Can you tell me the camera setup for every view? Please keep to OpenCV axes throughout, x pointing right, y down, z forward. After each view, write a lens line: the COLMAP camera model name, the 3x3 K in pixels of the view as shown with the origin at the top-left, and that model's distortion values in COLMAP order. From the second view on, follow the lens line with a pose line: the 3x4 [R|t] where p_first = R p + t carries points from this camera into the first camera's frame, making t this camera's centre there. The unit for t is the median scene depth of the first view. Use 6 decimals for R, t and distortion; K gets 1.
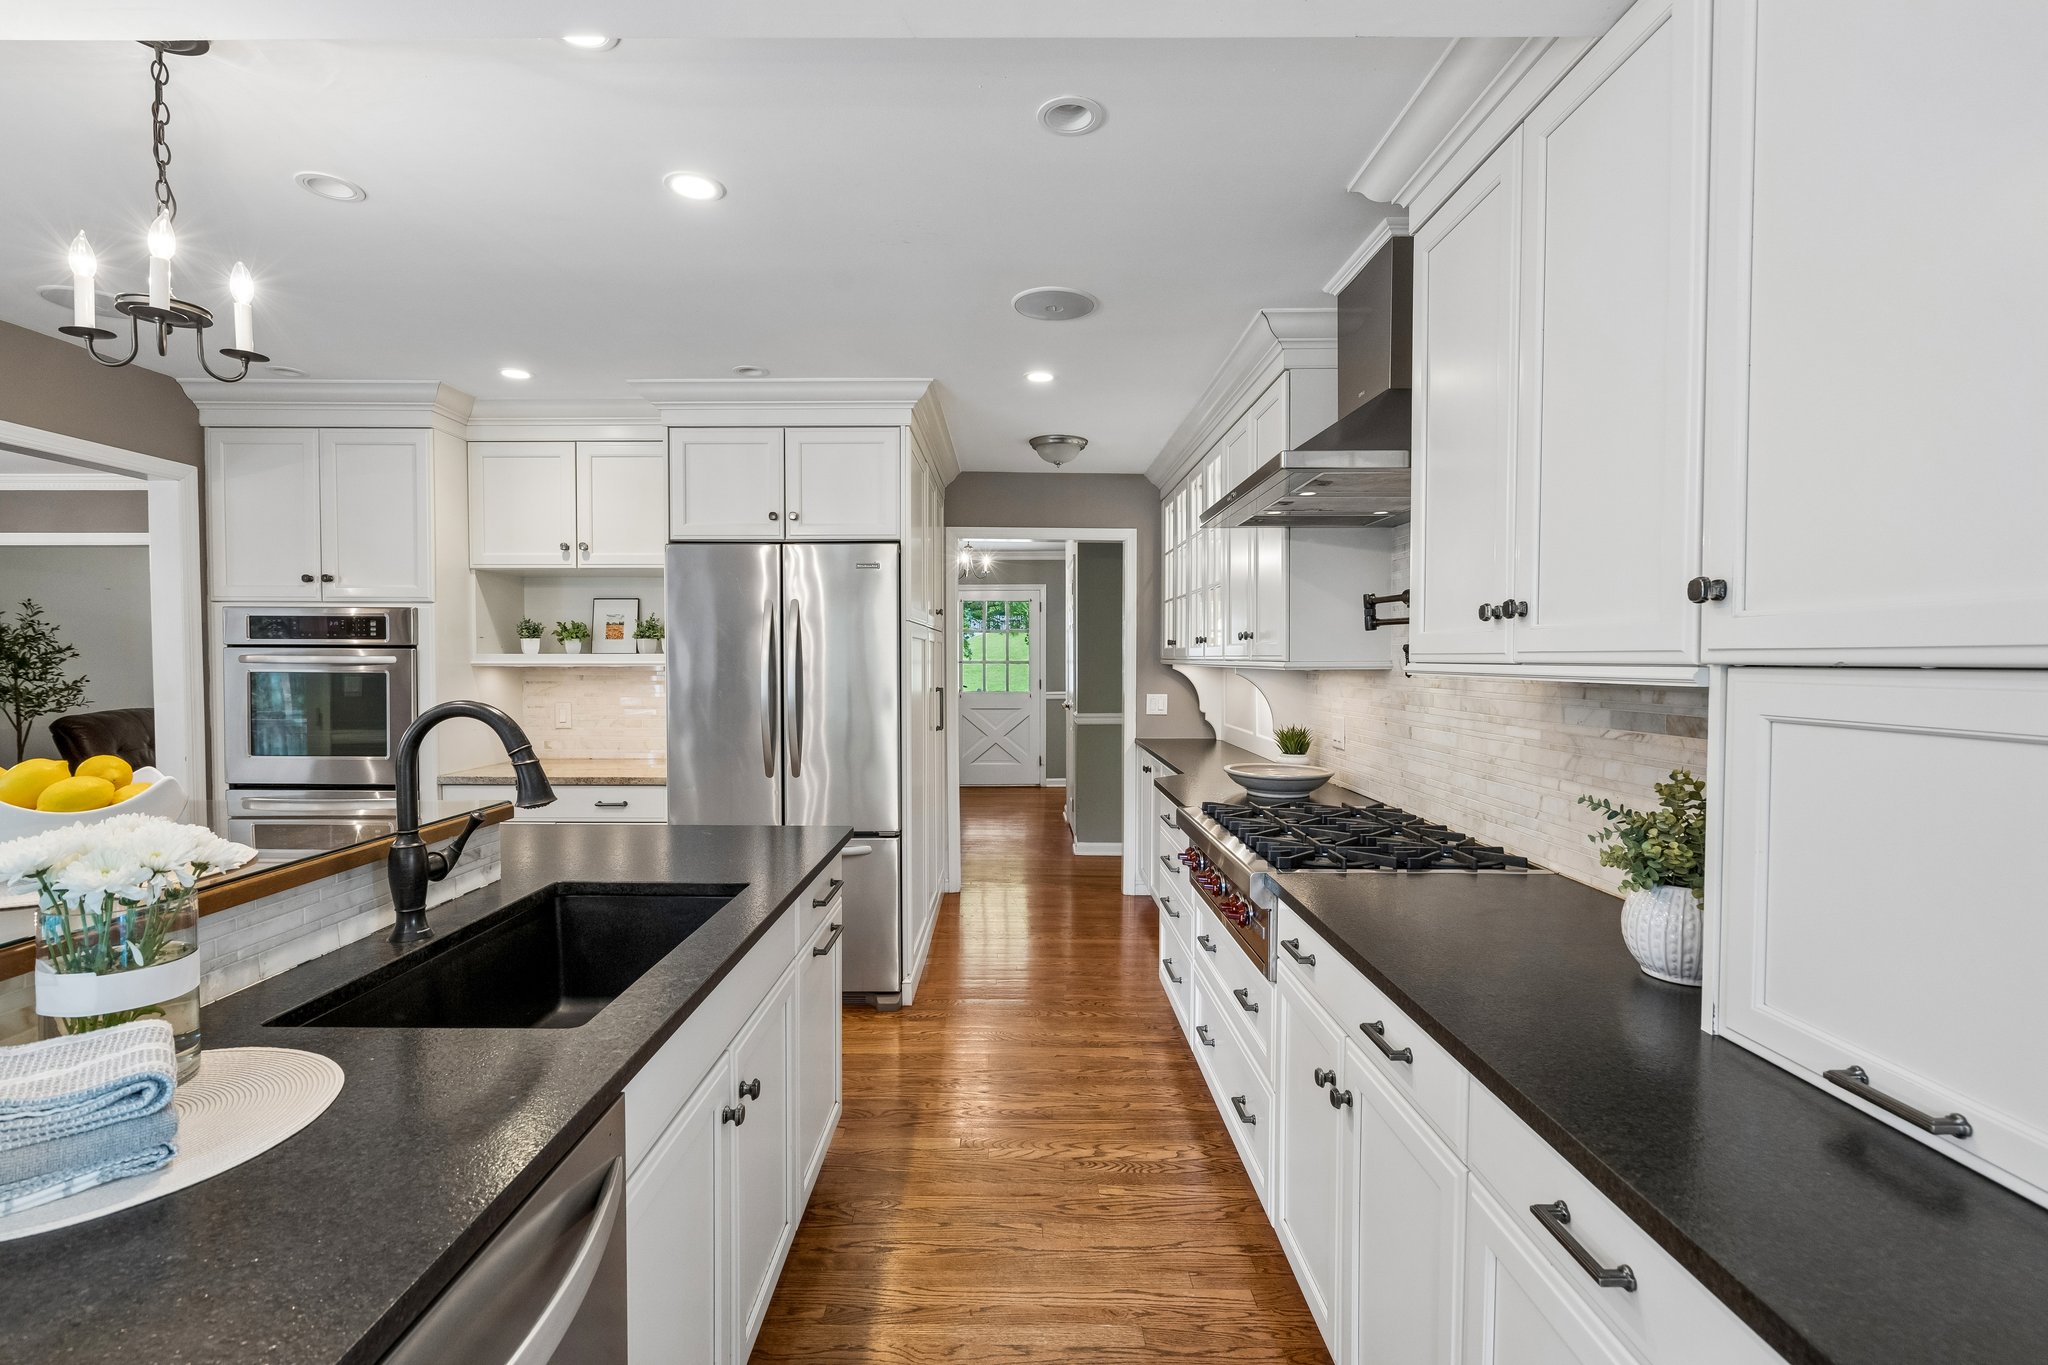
lens RADIAL K [[921.3, 0, 1015.3], [0, 921.3, 684.0], [0, 0, 1]] dist [-0.005942, 0.003534]
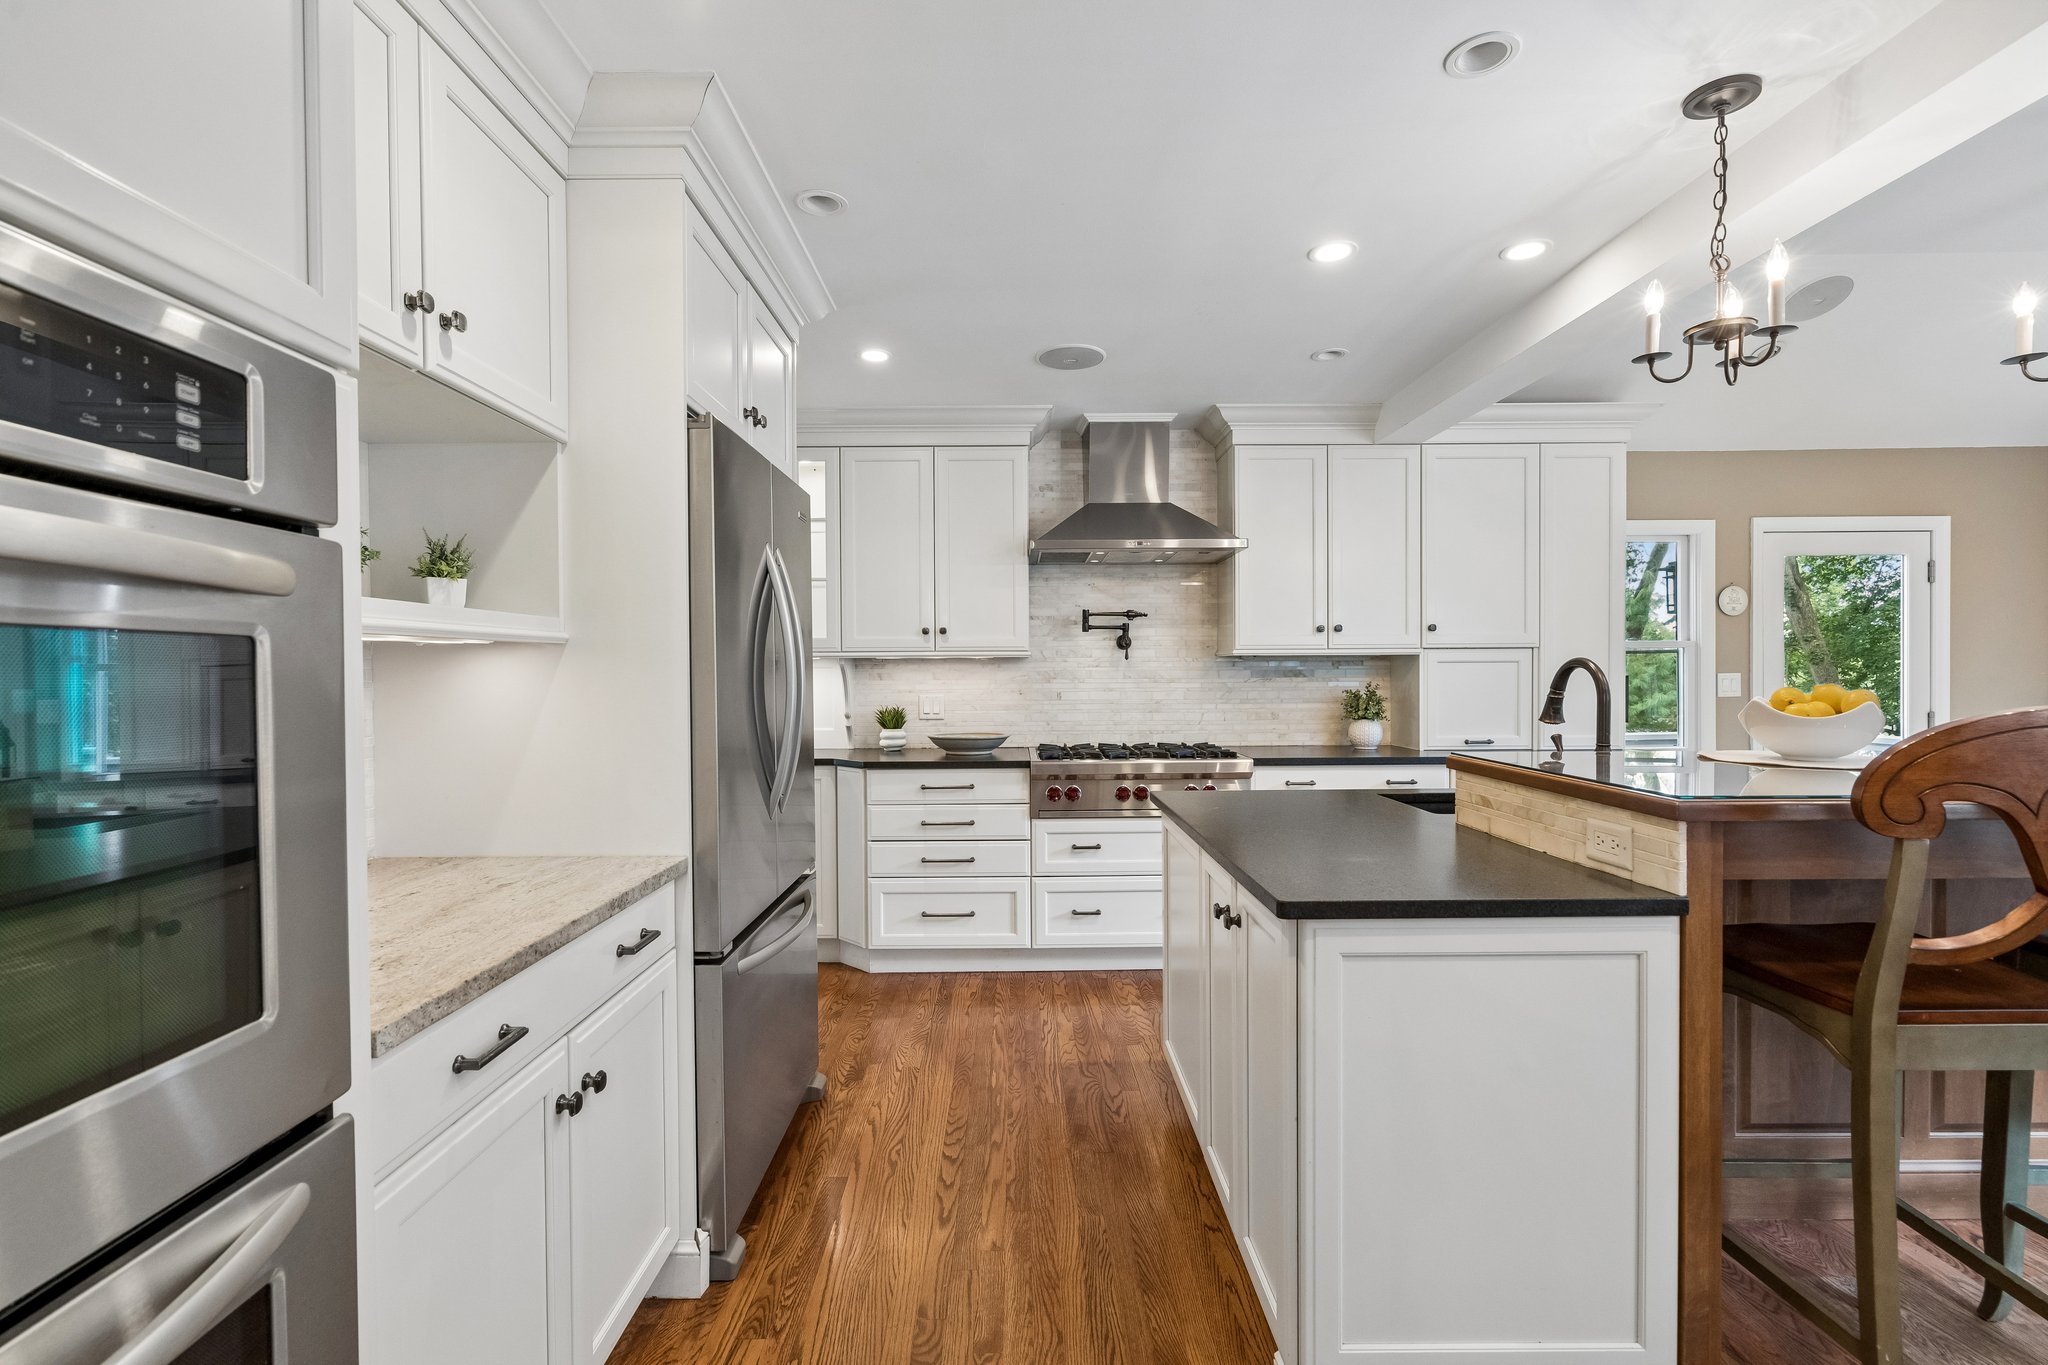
lens RADIAL K [[921.3, 0, 1019.0], [0, 921.3, 686.4], [0, 0, 1]] dist [-0.005942, 0.003534]
pose [[-0.001365, -0.019196, 0.999815, -0.938349], [0.033783, 0.999244, 0.019231, 0.001781], [-0.999428, 0.033803, -0.000715, 0.850353]]
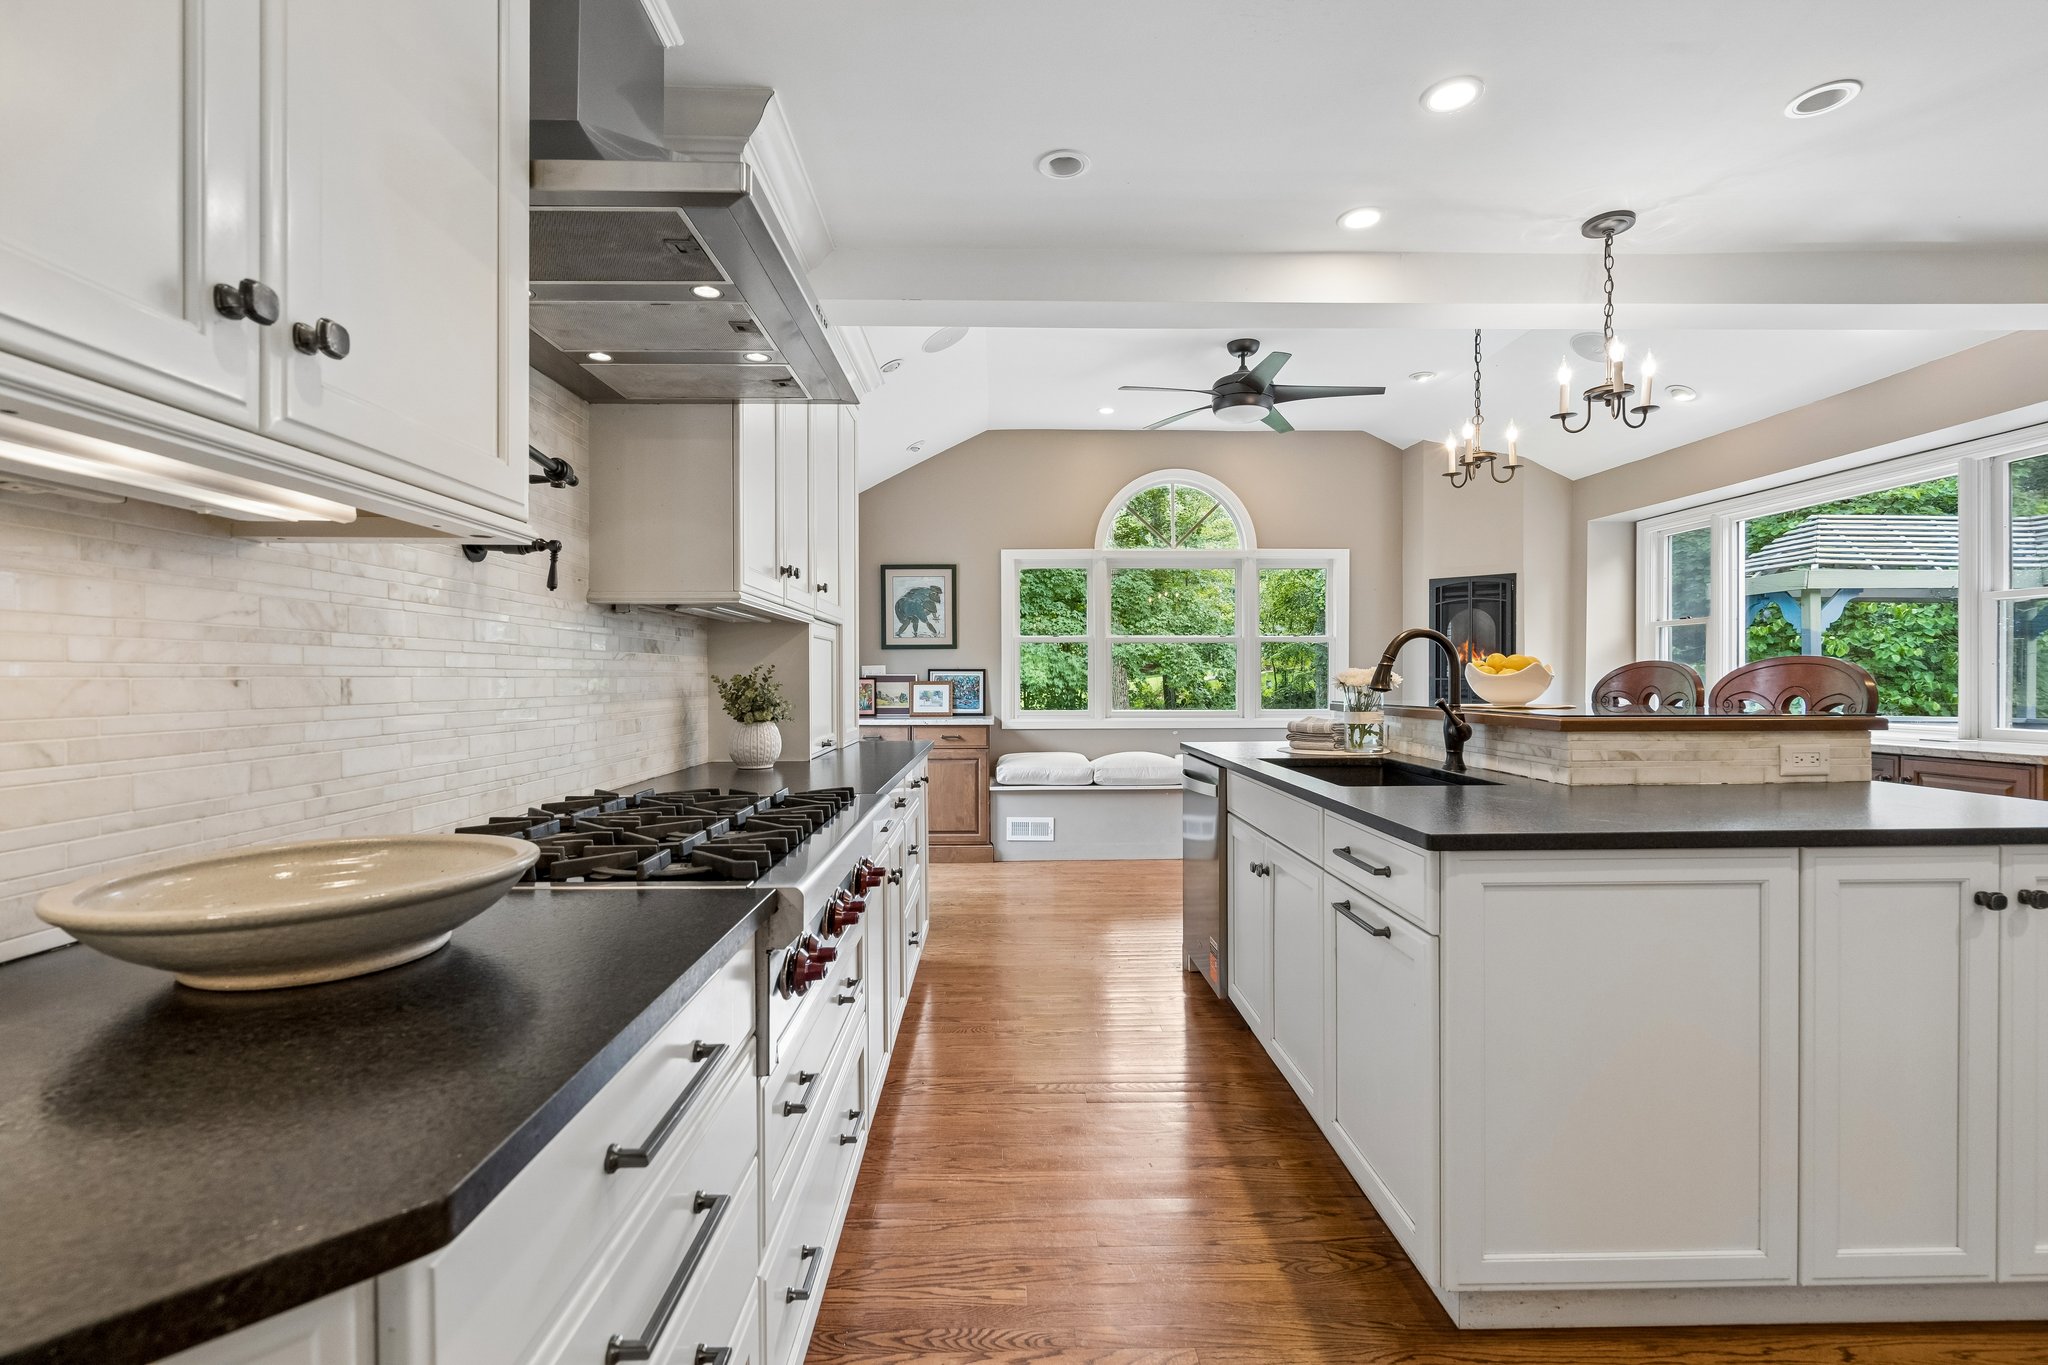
lens RADIAL K [[921.3, 0, 1016.3], [0, 921.3, 683.6], [0, 0, 1]] dist [-0.005942, 0.003534]
pose [[-0.999908, 0.001410, -0.013524, 0.073756], [0.000936, 0.999387, 0.034991, 0.025913], [0.013565, 0.034976, -0.999296, 1.170956]]
